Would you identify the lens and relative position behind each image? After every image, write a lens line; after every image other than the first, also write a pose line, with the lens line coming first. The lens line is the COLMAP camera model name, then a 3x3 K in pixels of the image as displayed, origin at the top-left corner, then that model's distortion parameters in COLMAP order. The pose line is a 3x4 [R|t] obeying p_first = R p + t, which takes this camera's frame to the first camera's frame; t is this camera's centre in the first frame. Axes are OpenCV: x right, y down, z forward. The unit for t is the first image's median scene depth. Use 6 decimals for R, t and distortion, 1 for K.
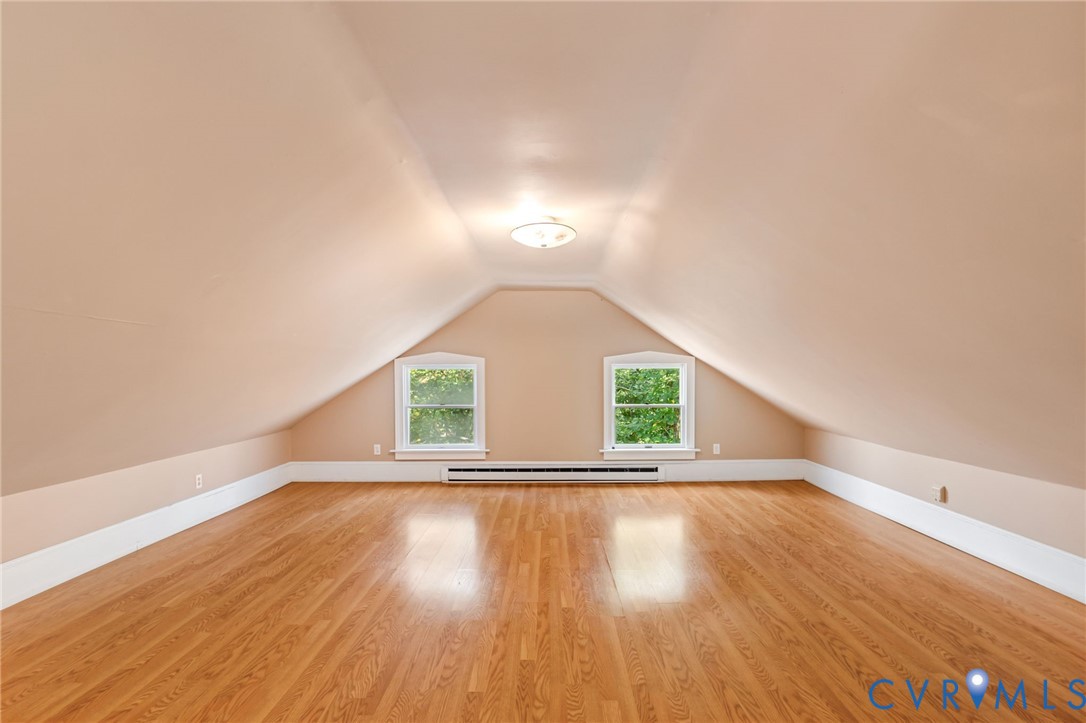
lens RADIAL K [[499.9, 0, 543.9], [0, 499.9, 359.5], [0, 0, 1]] dist [-0.005881, -0.000304]
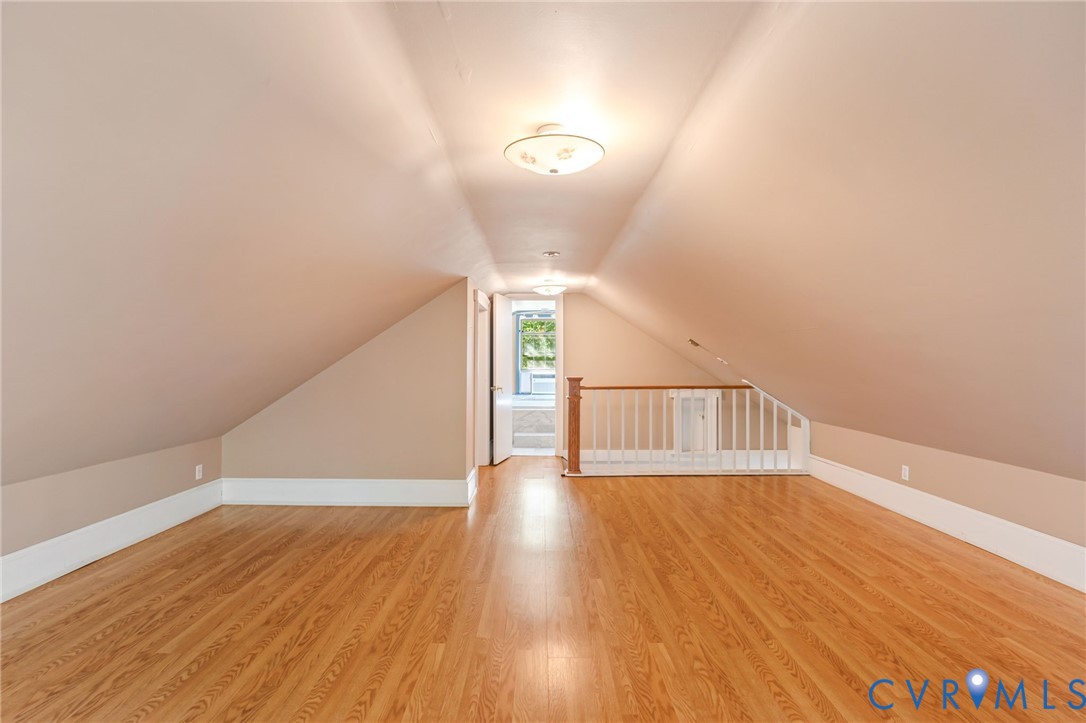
lens RADIAL K [[505.4, 0, 525.4], [0, 505.4, 365.4], [0, 0, 1]] dist [-0.004011, -0.000169]
pose [[-0.999805, 0.006233, 0.018750, 0.033343], [0.005903, 0.999828, -0.017598, 0.049962], [-0.018857, -0.017484, -0.999669, 2.081772]]
